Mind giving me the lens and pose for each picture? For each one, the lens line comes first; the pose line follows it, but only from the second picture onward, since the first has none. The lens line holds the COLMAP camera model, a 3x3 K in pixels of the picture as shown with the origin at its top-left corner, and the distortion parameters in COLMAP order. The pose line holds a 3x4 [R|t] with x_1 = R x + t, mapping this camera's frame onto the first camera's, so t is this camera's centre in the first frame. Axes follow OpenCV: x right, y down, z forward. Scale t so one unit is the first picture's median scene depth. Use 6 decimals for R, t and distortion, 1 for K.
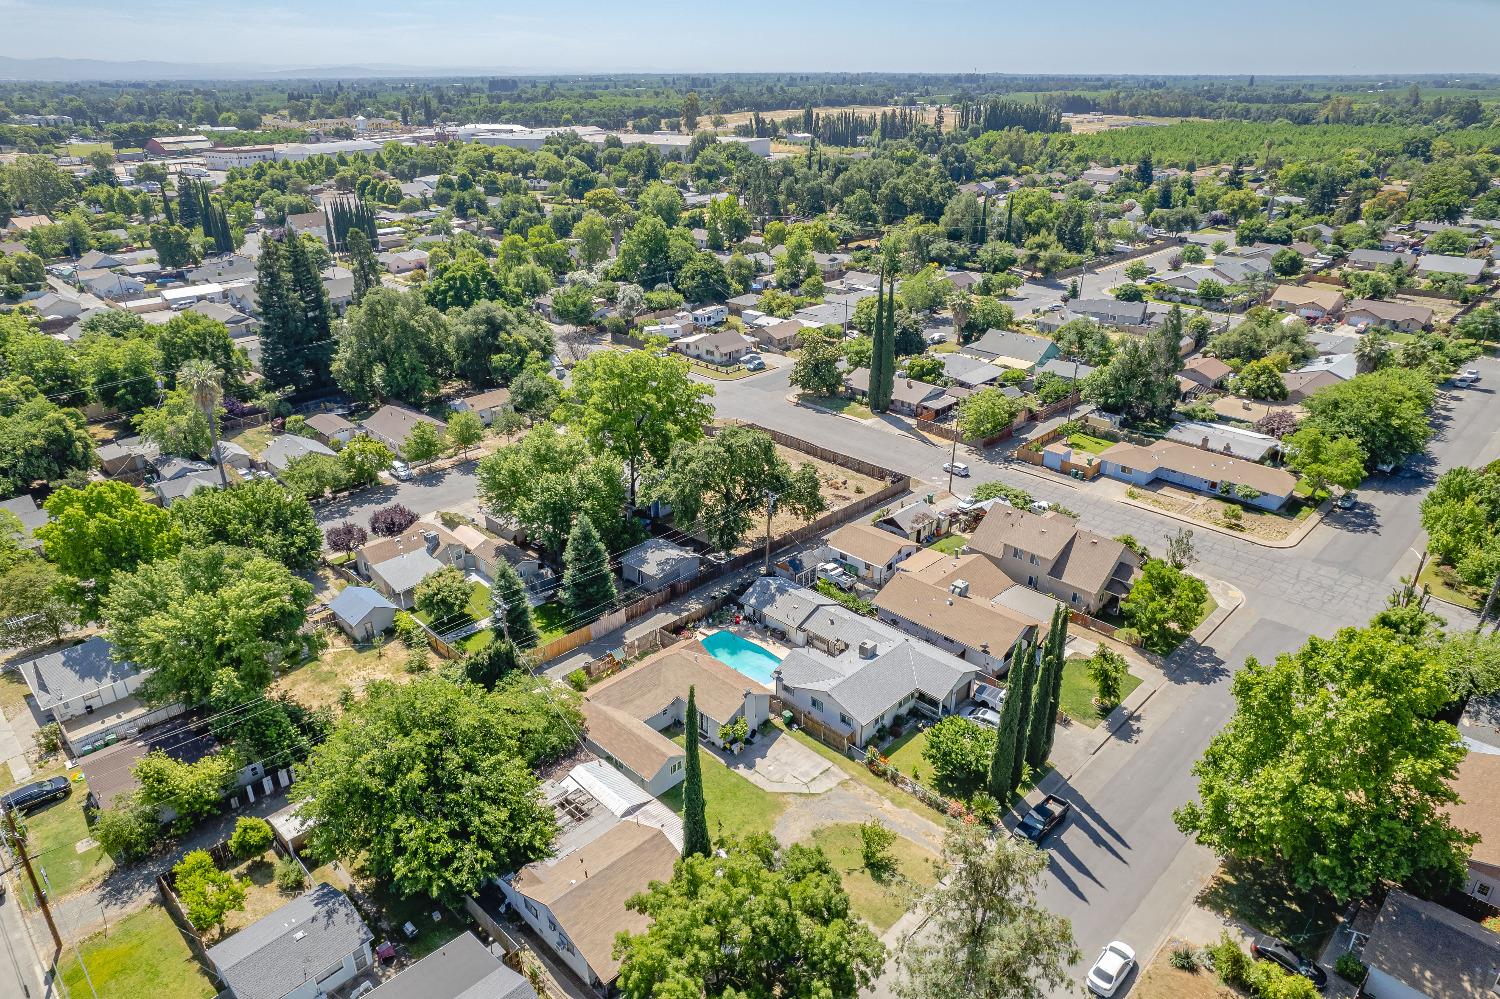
lens RADIAL K [[962.0, 0, 740.9], [0, 962.0, 503.8], [0, 0, 1]] dist [-0.072586, 0.062181]
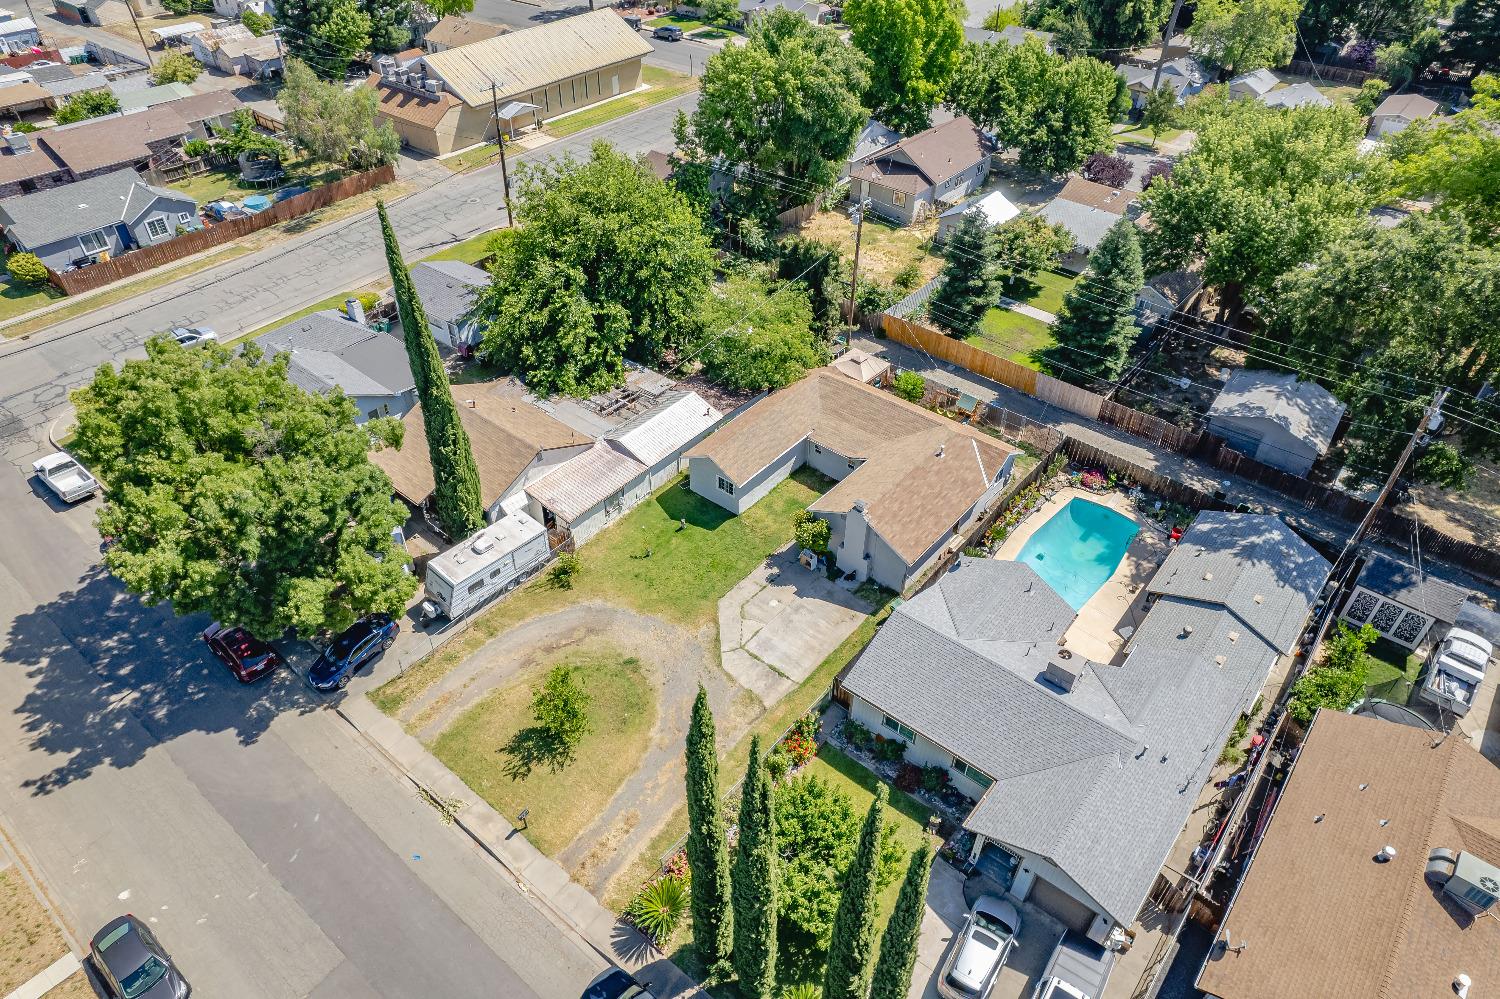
lens RADIAL K [[962.0, 0, 739.7], [0, 962.0, 502.5], [0, 0, 1]] dist [-0.072586, 0.062181]
pose [[0.089336, 0.642266, -0.761257, 0.359093], [-0.419379, 0.717513, 0.556144, -0.082972], [0.903405, 0.269572, 0.333453, 0.590586]]
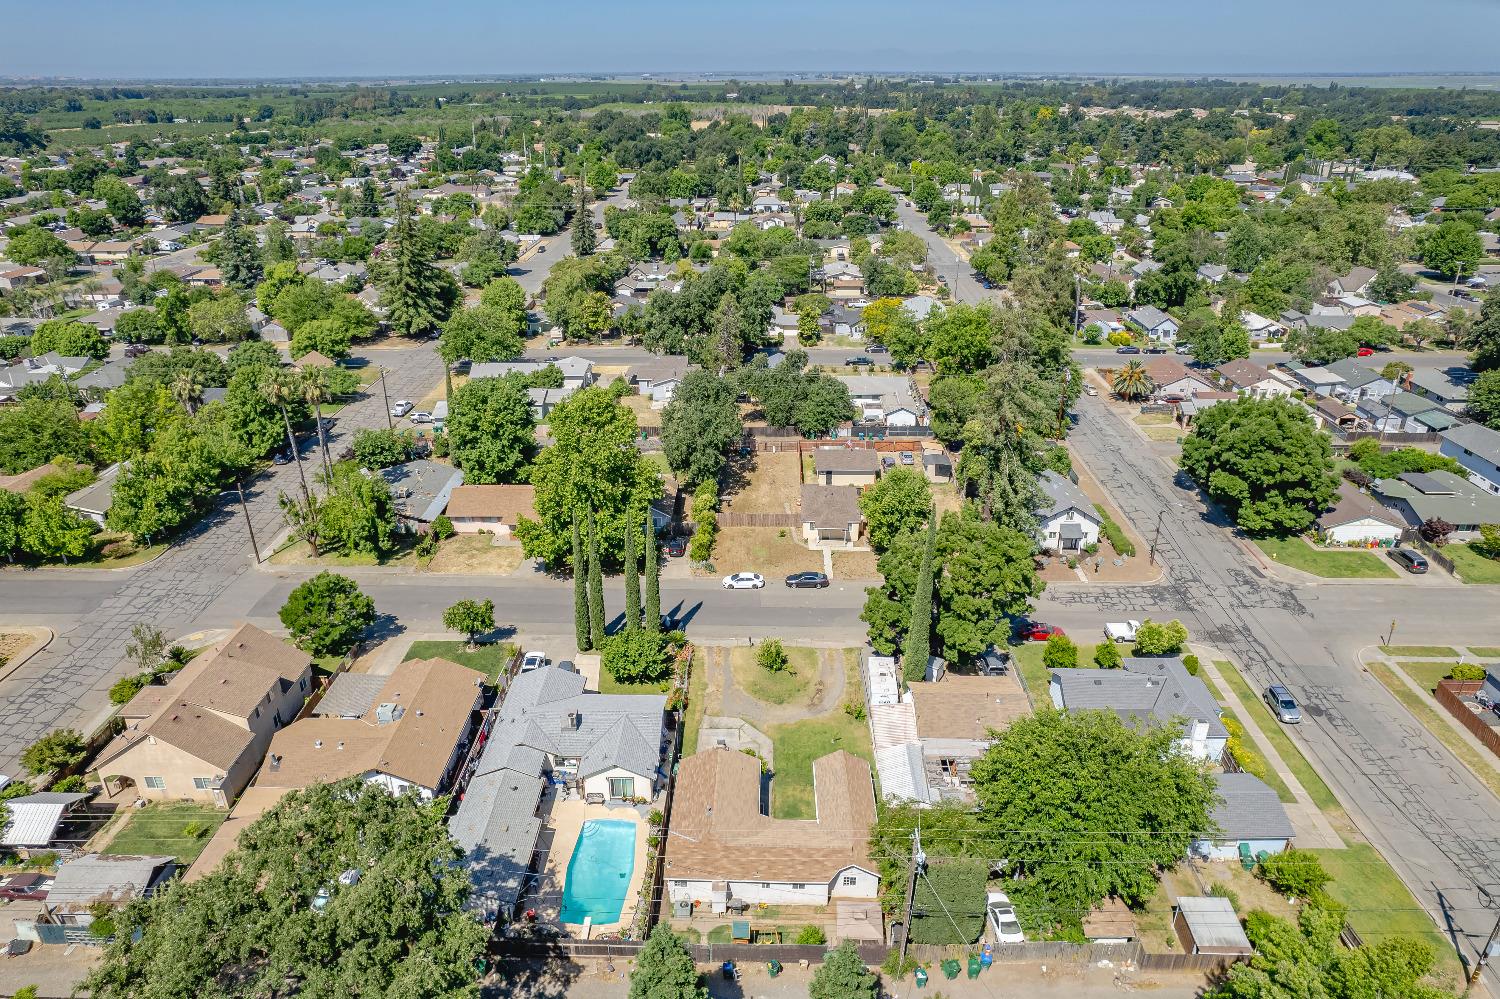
lens RADIAL K [[962.0, 0, 738.9], [0, 962.0, 502.6], [0, 0, 1]] dist [-0.072586, 0.062181]
pose [[-0.681619, -0.299206, 0.667736, -0.440993], [0.311303, 0.707280, 0.634701, -0.439217], [-0.662183, 0.640492, -0.388952, 0.961294]]
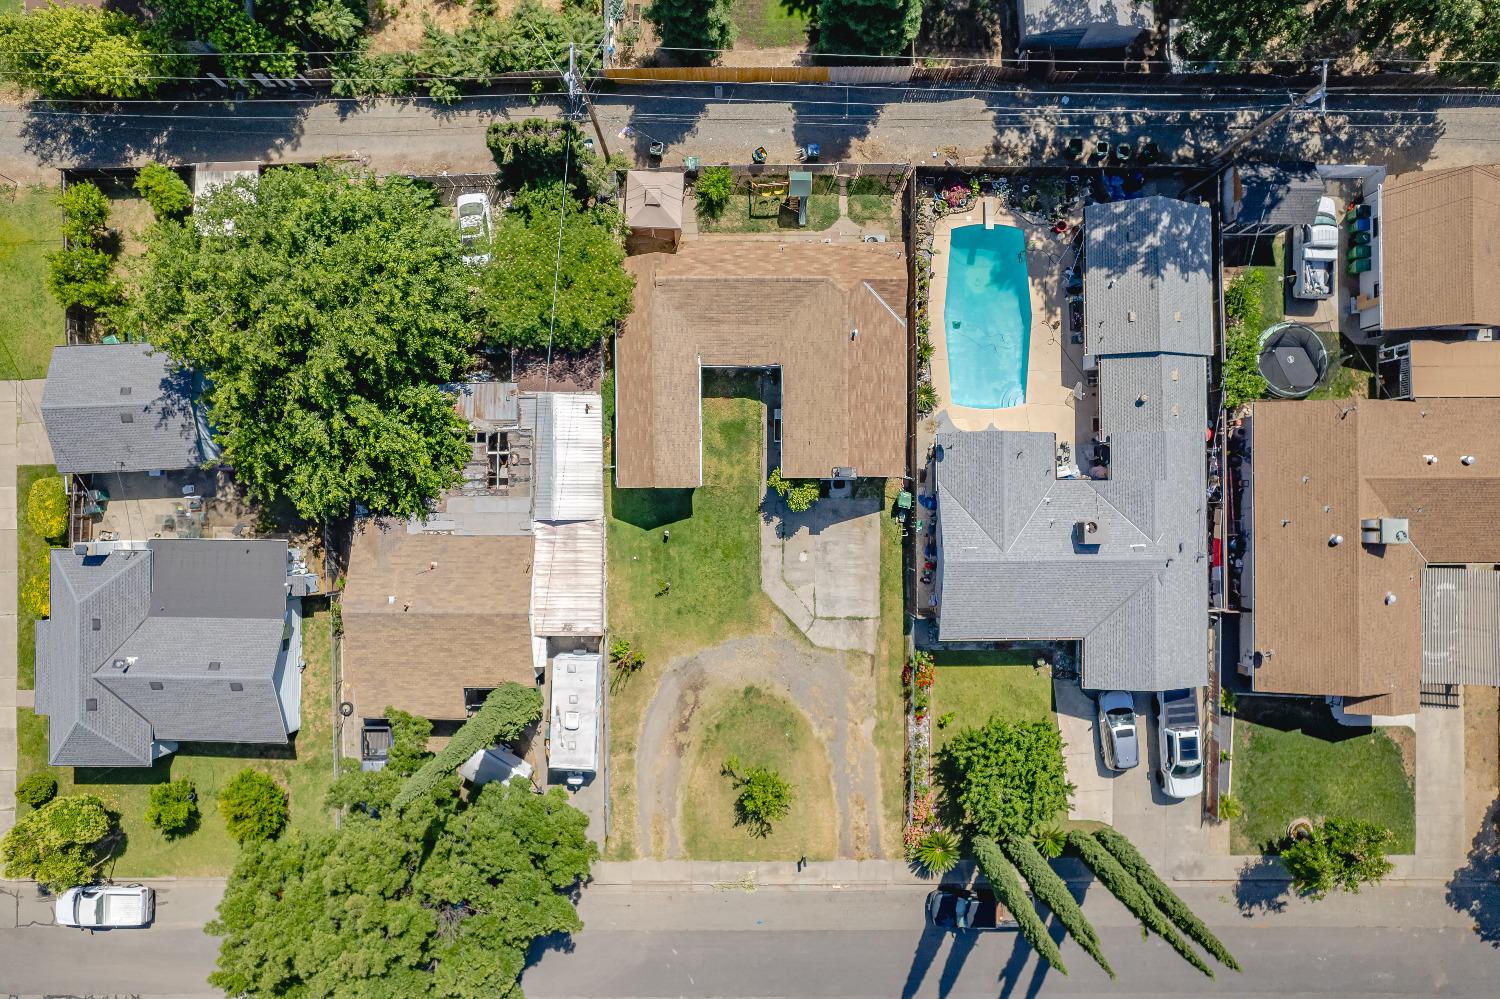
lens RADIAL K [[962.0, 0, 742.3], [0, 962.0, 504.5], [0, 0, 1]] dist [-0.072586, 0.062181]
pose [[0.707052, 0.707153, -0.003436, -0.017161], [-0.294006, 0.298376, 0.908038, -0.253663], [0.643147, -0.641020, 0.418875, 0.561240]]
